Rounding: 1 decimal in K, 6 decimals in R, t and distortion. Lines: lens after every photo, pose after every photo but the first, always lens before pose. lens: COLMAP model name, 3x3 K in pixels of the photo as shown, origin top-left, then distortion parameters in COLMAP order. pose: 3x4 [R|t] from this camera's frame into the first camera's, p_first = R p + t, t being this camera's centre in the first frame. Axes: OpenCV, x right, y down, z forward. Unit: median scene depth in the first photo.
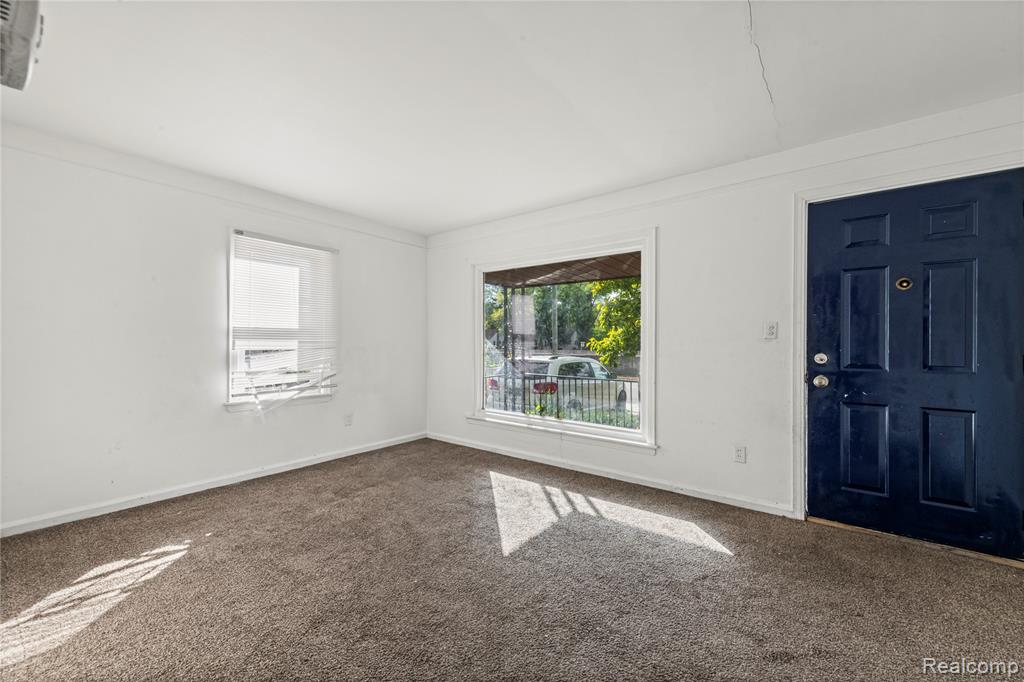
lens RADIAL K [[411.3, 0, 509.4], [0, 411.3, 343.9], [0, 0, 1]] dist [0.003981, 0.000009]
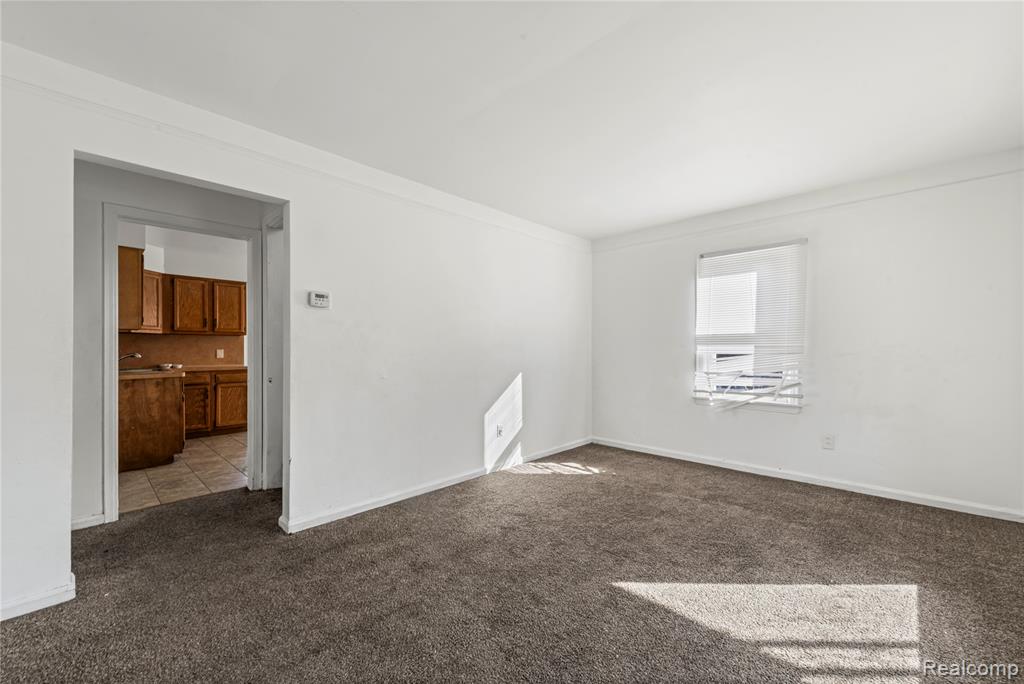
lens RADIAL K [[411.3, 0, 508.8], [0, 411.3, 346.0], [0, 0, 1]] dist [0.003981, 0.000009]
pose [[-0.126698, -0.009574, -0.991895, 0.610888], [0.000640, 0.999952, -0.009734, 0.003363], [0.991941, -0.001868, -0.126686, 0.592450]]
